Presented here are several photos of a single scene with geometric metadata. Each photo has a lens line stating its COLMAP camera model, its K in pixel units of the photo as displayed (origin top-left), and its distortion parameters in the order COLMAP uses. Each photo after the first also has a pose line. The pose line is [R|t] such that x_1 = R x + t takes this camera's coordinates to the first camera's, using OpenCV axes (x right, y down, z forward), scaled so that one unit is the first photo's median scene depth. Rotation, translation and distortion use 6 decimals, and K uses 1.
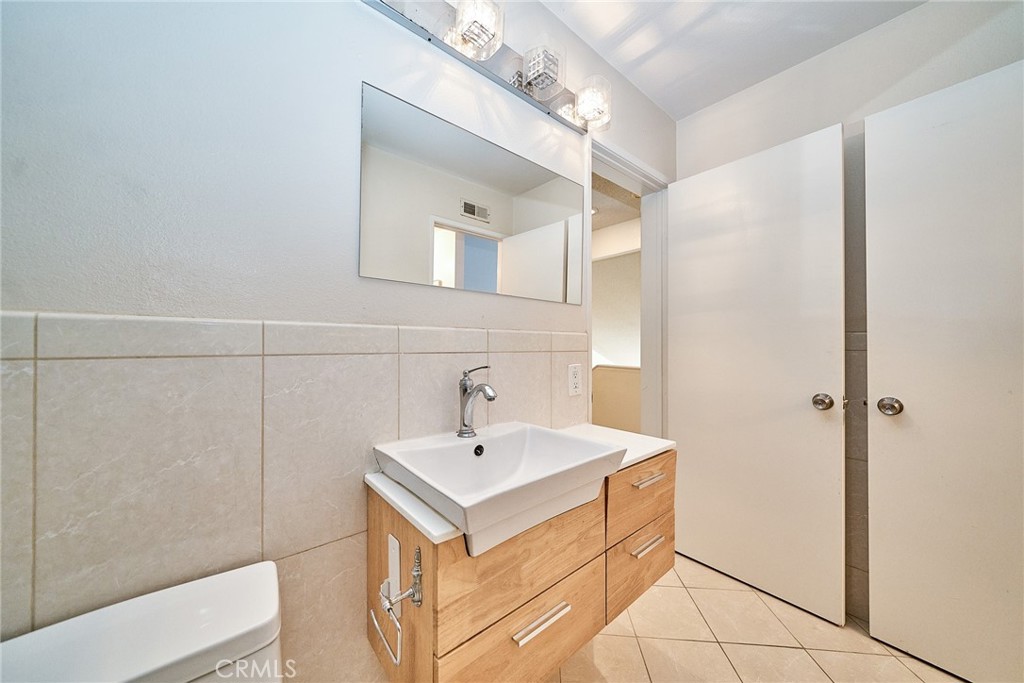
lens RADIAL K [[352.3, 0, 519.6], [0, 352.3, 342.9], [0, 0, 1]] dist [0.000430, 0.000072]
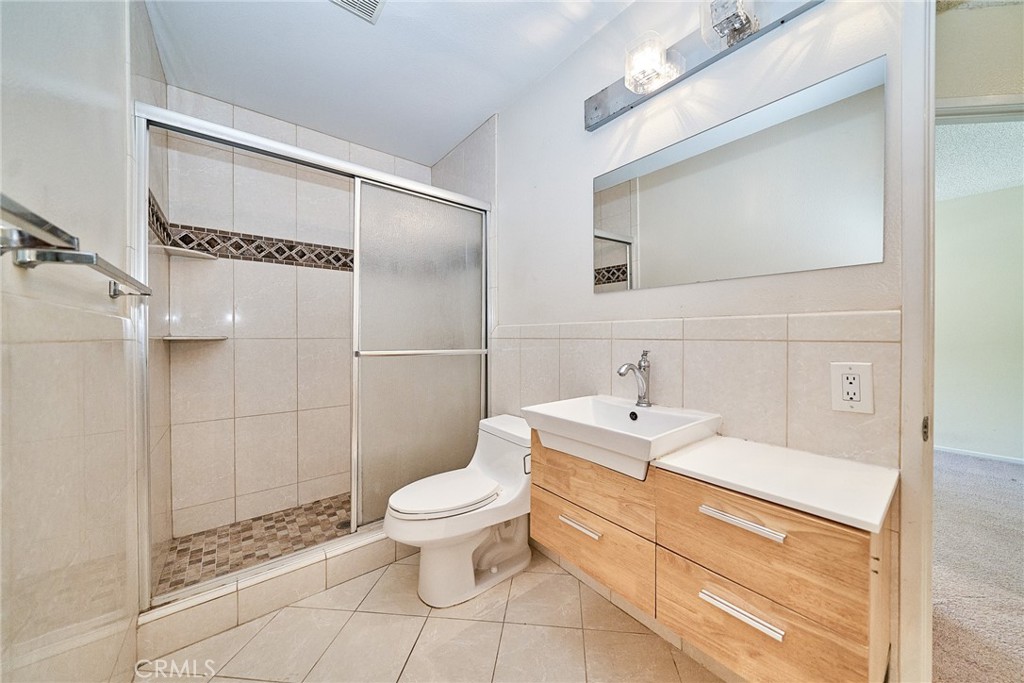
lens RADIAL K [[352.3, 0, 519.6], [0, 352.3, 342.9], [0, 0, 1]] dist [0.000430, 0.000072]
pose [[-0.028337, 0.016177, -0.999468, 1.257311], [0.004536, 0.999861, 0.016055, 0.021361], [0.999588, -0.004079, -0.028406, 0.675067]]
